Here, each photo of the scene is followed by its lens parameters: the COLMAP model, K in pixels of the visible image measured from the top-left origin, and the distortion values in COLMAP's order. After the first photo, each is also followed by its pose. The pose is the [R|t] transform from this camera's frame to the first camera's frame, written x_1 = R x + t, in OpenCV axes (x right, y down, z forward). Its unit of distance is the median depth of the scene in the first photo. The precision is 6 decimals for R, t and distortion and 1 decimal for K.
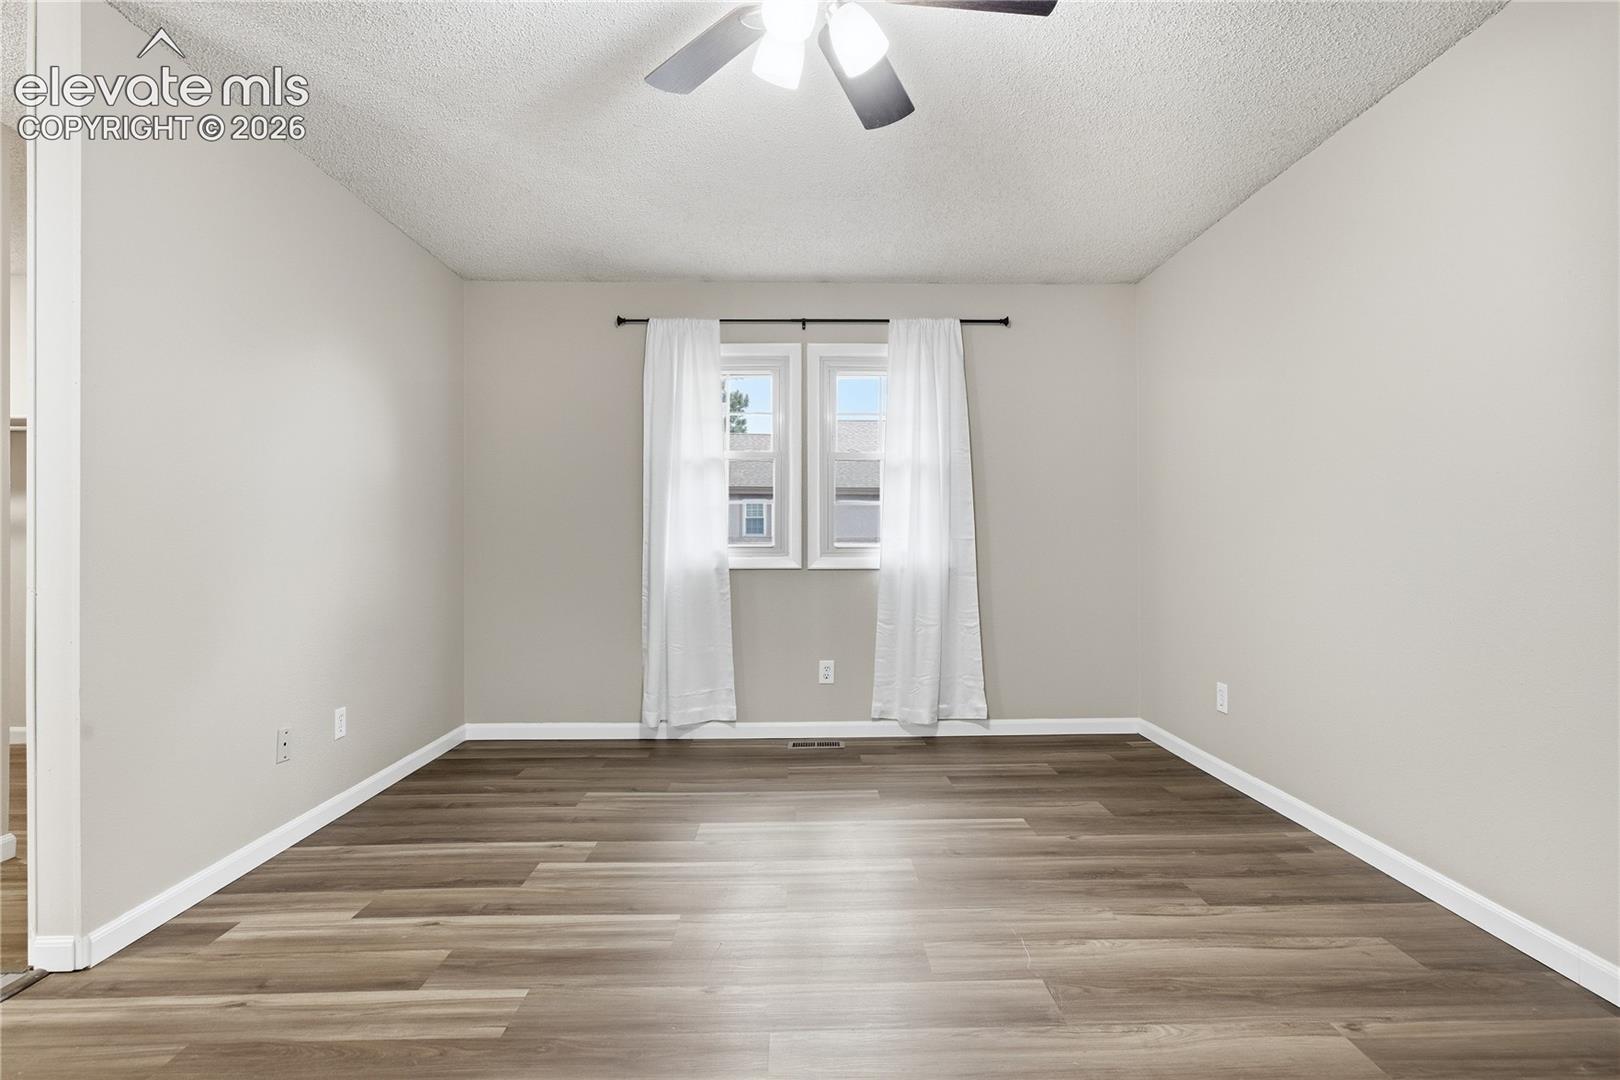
lens RADIAL K [[786.6, 0, 822.6], [0, 786.6, 536.9], [0, 0, 1]] dist [0.000892, 0.000571]
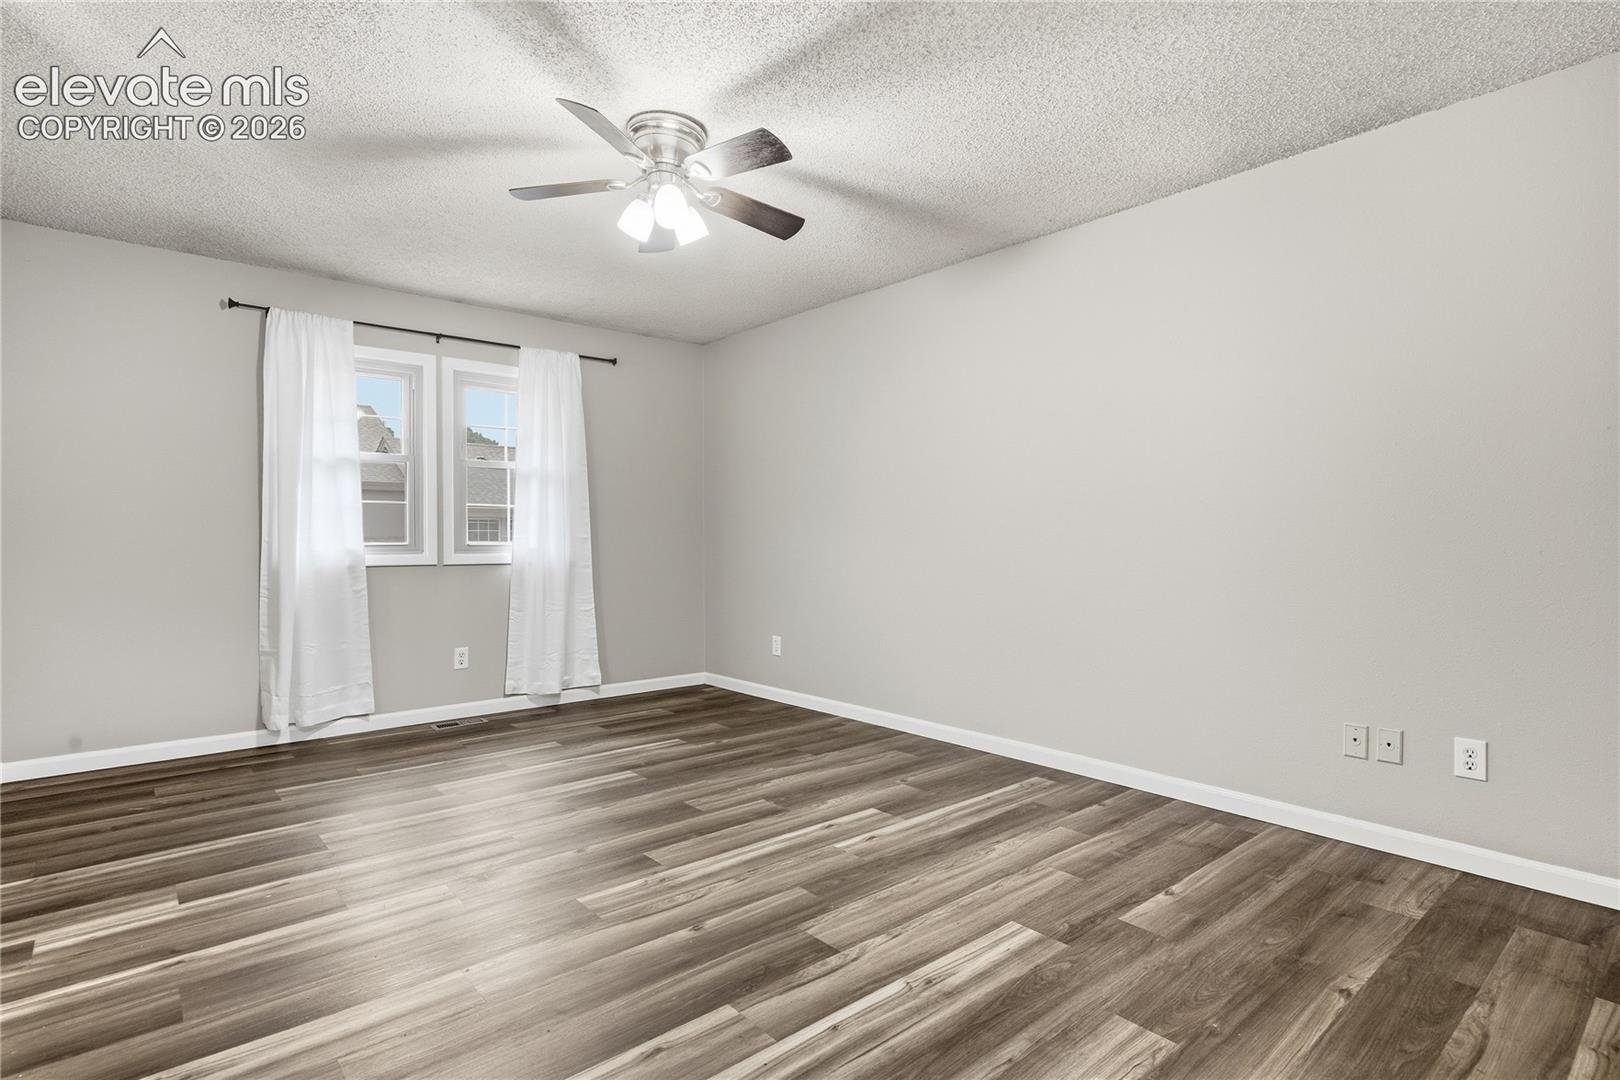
lens RADIAL K [[786.6, 0, 818.0], [0, 786.6, 541.2], [0, 0, 1]] dist [0.000892, 0.000571]
pose [[0.781301, -0.001579, 0.624152, -0.307869], [-0.006319, 0.999926, 0.010440, -0.007366], [-0.624122, -0.012101, 0.781233, -0.178384]]
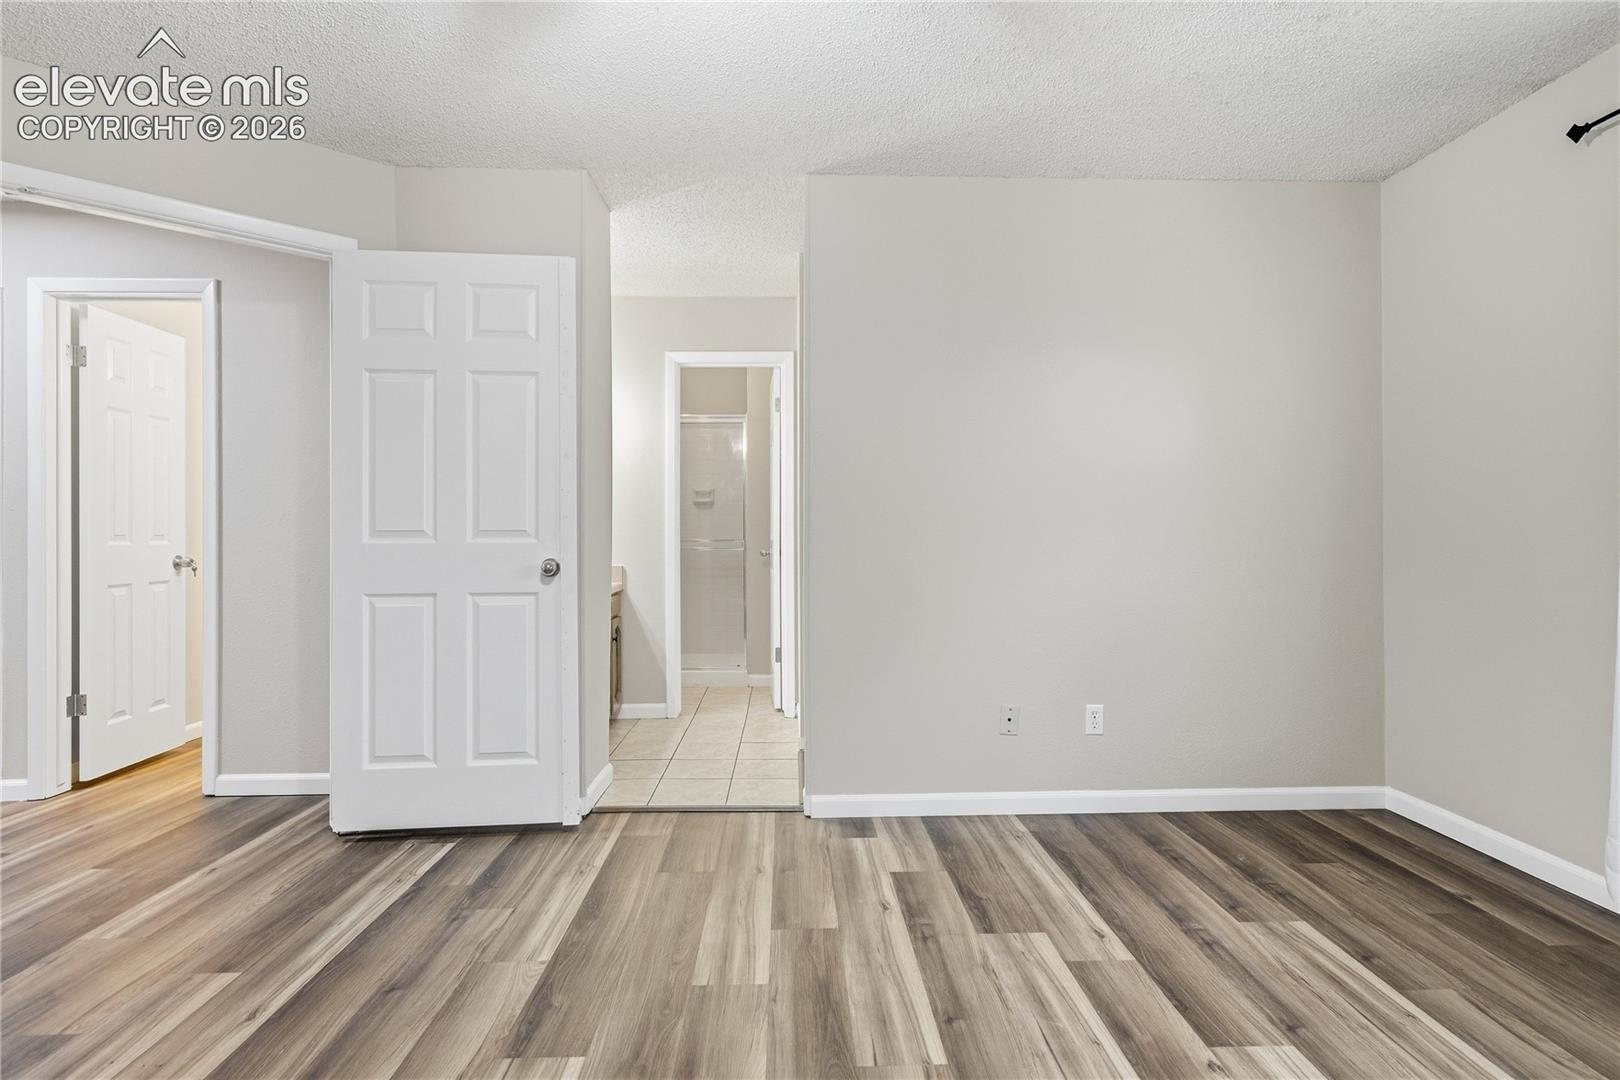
lens RADIAL K [[786.6, 0, 800.3], [0, 786.6, 527.6], [0, 0, 1]] dist [0.000892, 0.000571]
pose [[0.003087, -0.013186, -0.999908, 0.282566], [0.008901, 0.999874, -0.013158, 0.001375], [0.999956, -0.008860, 0.003204, 0.456811]]
